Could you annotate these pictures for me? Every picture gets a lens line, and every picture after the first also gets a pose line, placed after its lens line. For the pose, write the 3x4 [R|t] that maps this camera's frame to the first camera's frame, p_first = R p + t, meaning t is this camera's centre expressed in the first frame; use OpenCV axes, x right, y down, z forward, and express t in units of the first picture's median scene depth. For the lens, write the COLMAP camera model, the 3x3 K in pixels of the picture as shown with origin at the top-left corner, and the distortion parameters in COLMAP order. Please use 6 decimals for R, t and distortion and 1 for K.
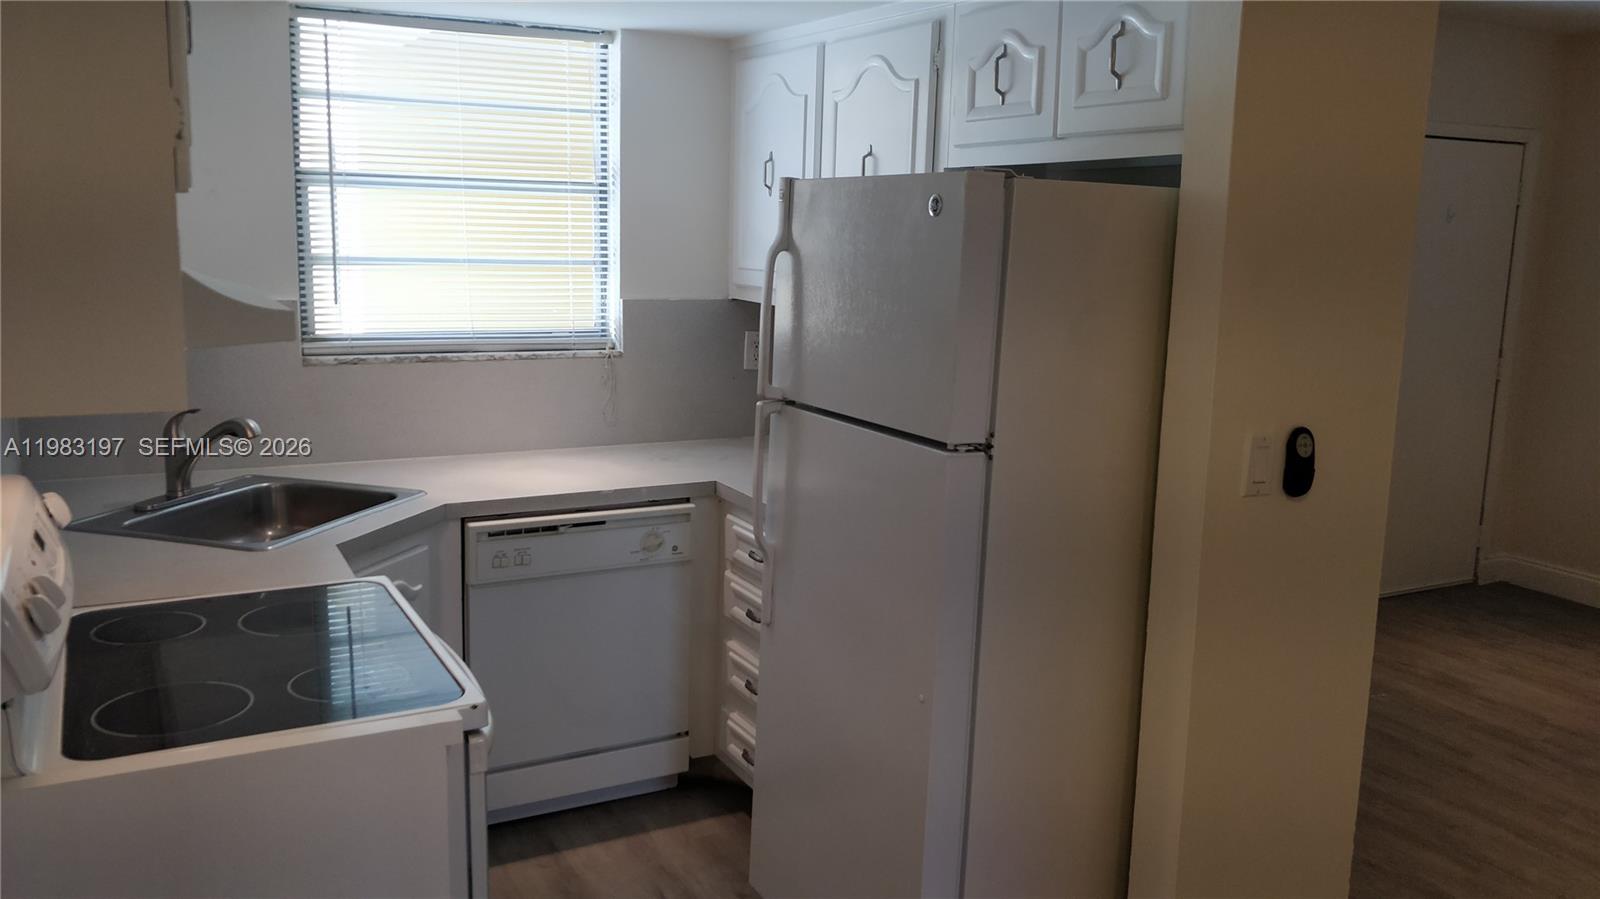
lens RADIAL K [[1290.0, 0, 803.0], [0, 1290.0, 438.3], [0, 0, 1]] dist [0.095827, -0.249360]
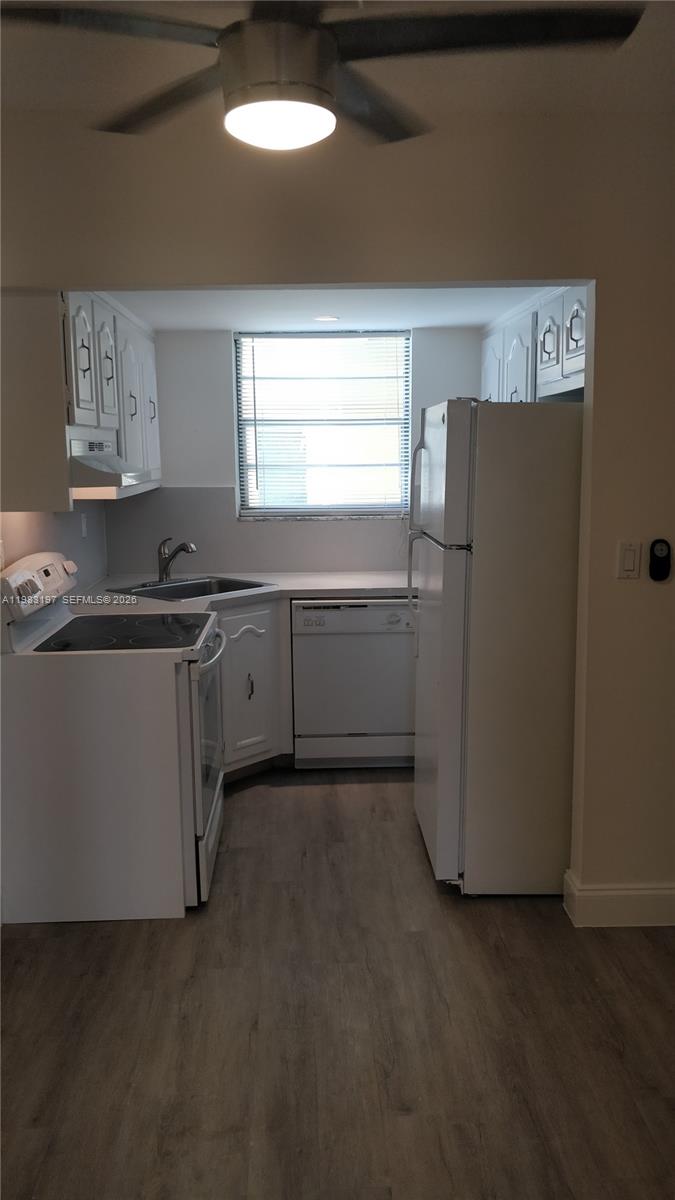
lens RADIAL K [[996.6, 0, 340.4], [0, 996.6, 606.8], [0, 0, 1]] dist [0.128968, 0.001697]
pose [[0.896203, 0.036352, -0.442151, 0.412051], [-0.043433, 0.999039, -0.005898, 0.072993], [0.441512, 0.024490, 0.896921, -0.253500]]
